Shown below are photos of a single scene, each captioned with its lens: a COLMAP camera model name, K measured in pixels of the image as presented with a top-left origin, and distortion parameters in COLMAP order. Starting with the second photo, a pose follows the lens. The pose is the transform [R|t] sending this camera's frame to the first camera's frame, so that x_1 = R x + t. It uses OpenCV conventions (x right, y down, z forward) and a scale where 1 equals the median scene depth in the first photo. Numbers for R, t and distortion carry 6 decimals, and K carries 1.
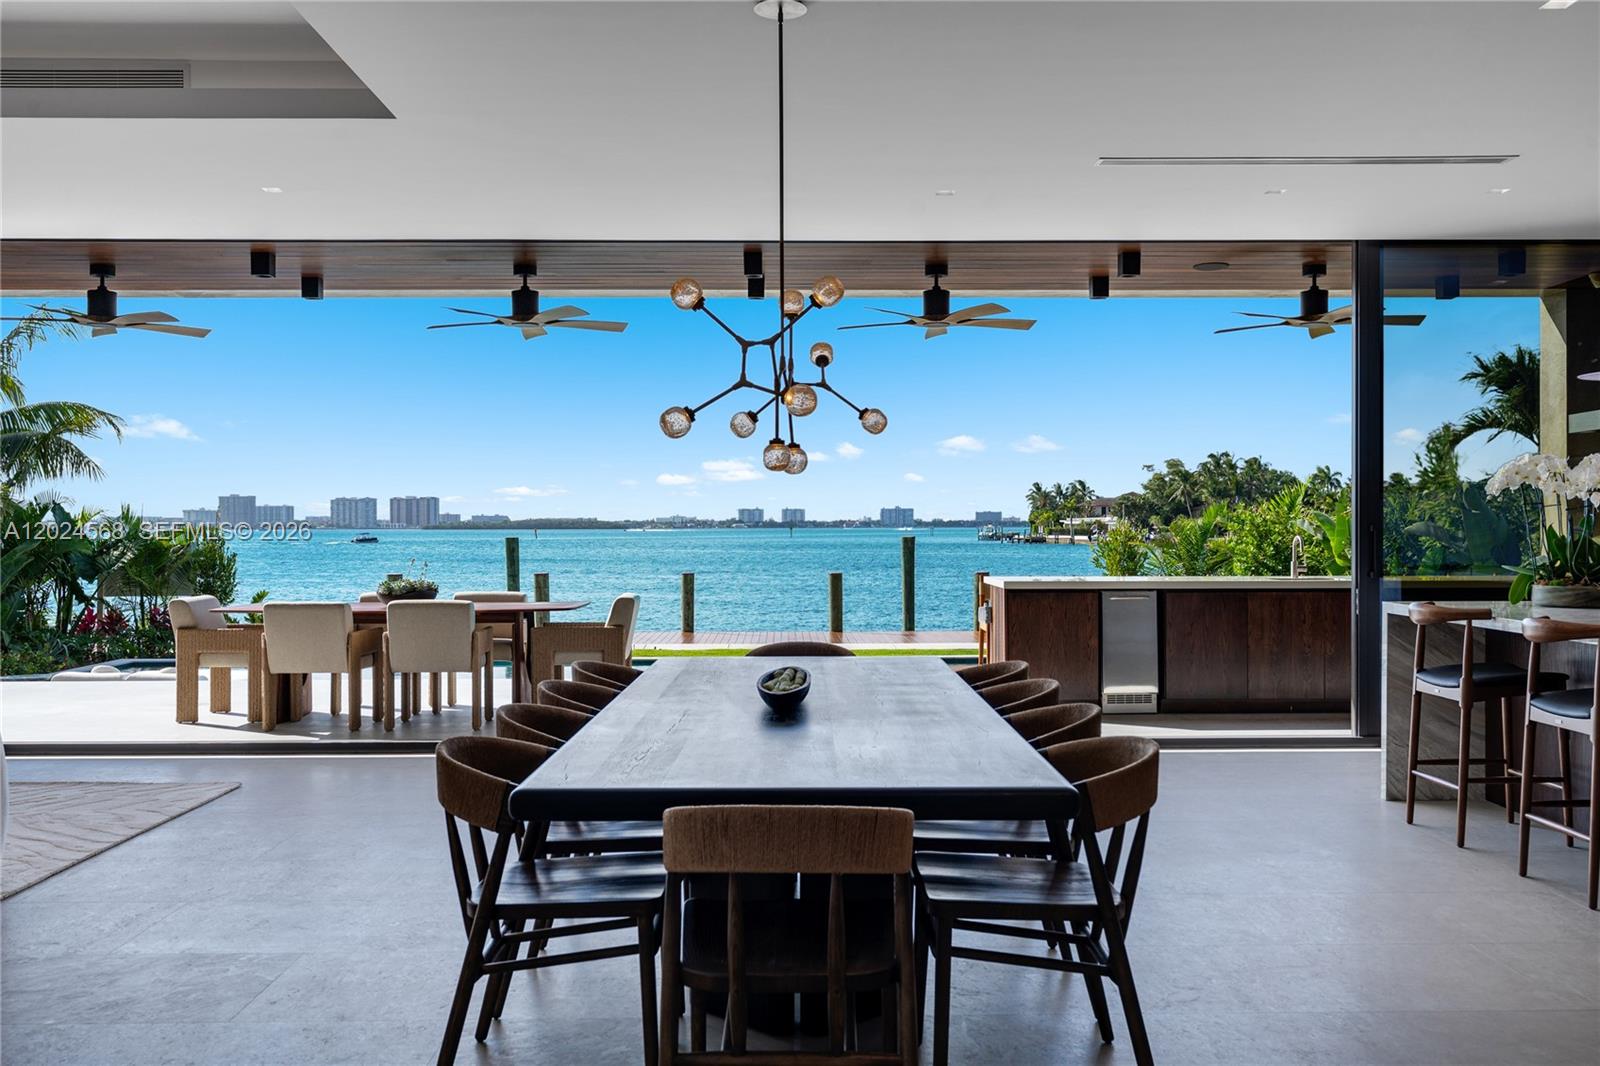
lens RADIAL K [[1372.1, 0, 796.8], [0, 1372.1, 529.8], [0, 0, 1]] dist [0.005906, 0.002894]
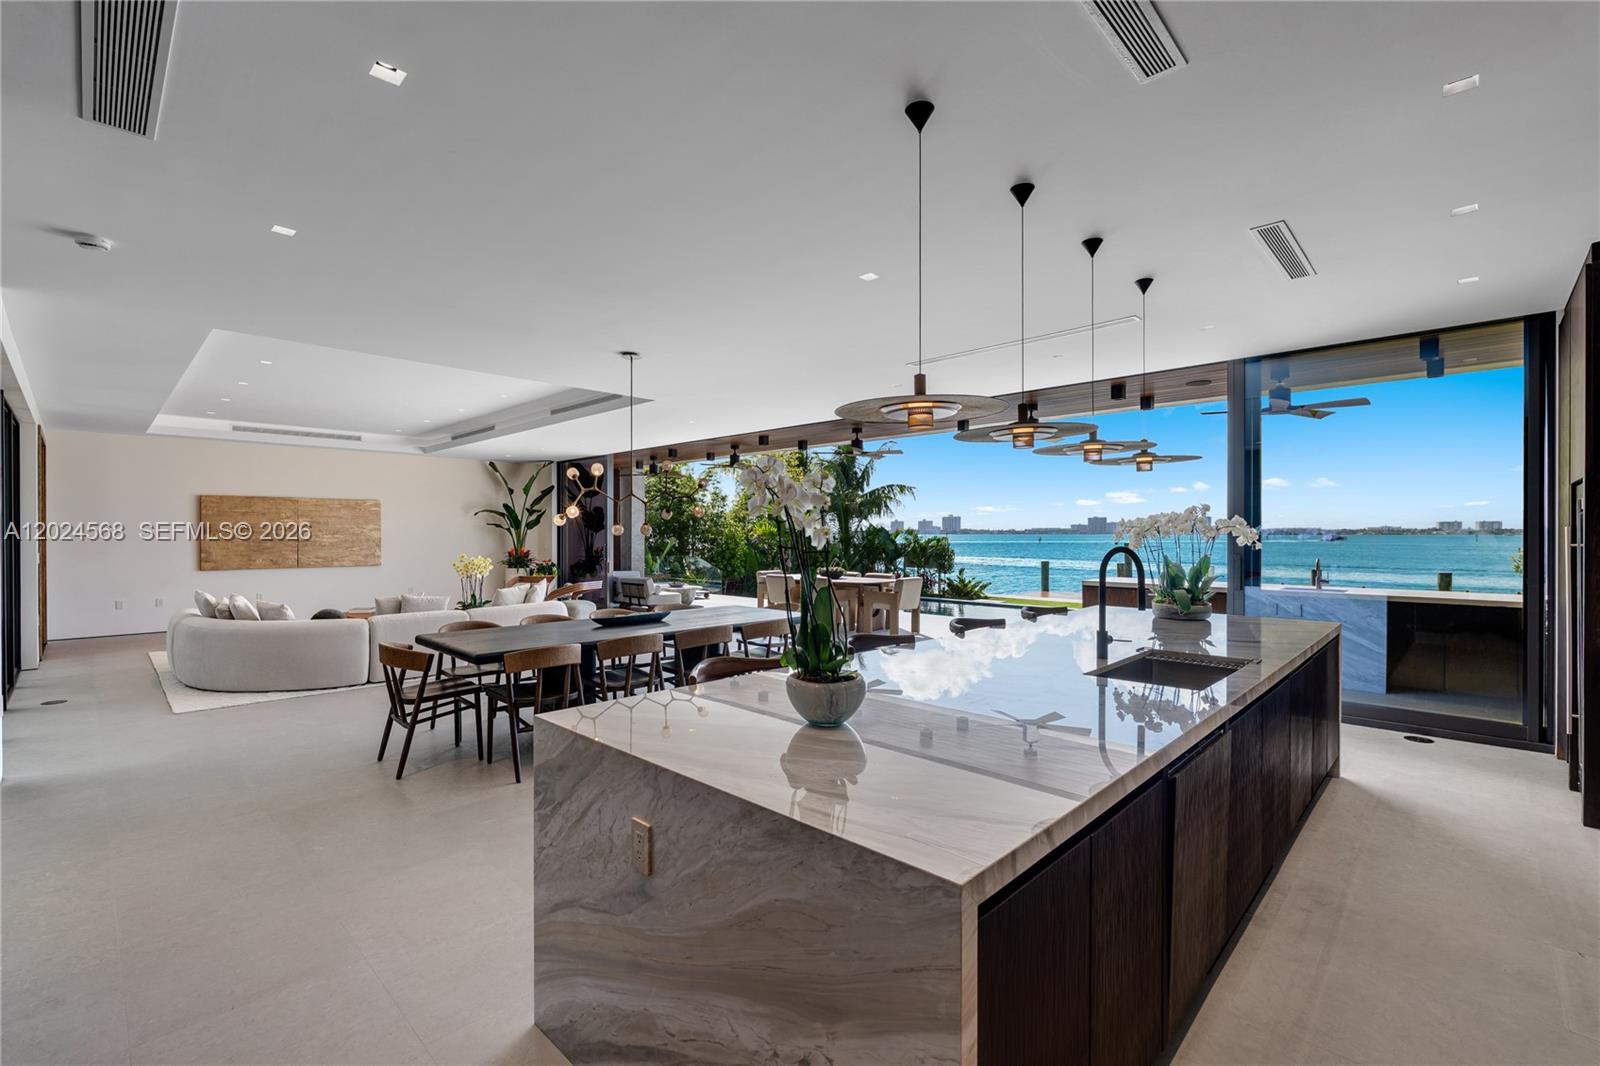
lens RADIAL K [[705.2, 0, 796.2], [0, 705.2, 533.3], [0, 0, 1]] dist [0.003706, 0.000065]
pose [[0.696504, 0.002887, -0.717547, 0.240973], [-0.003740, 0.999993, 0.000393, -0.003428], [0.717543, 0.002410, 0.696510, 0.021661]]
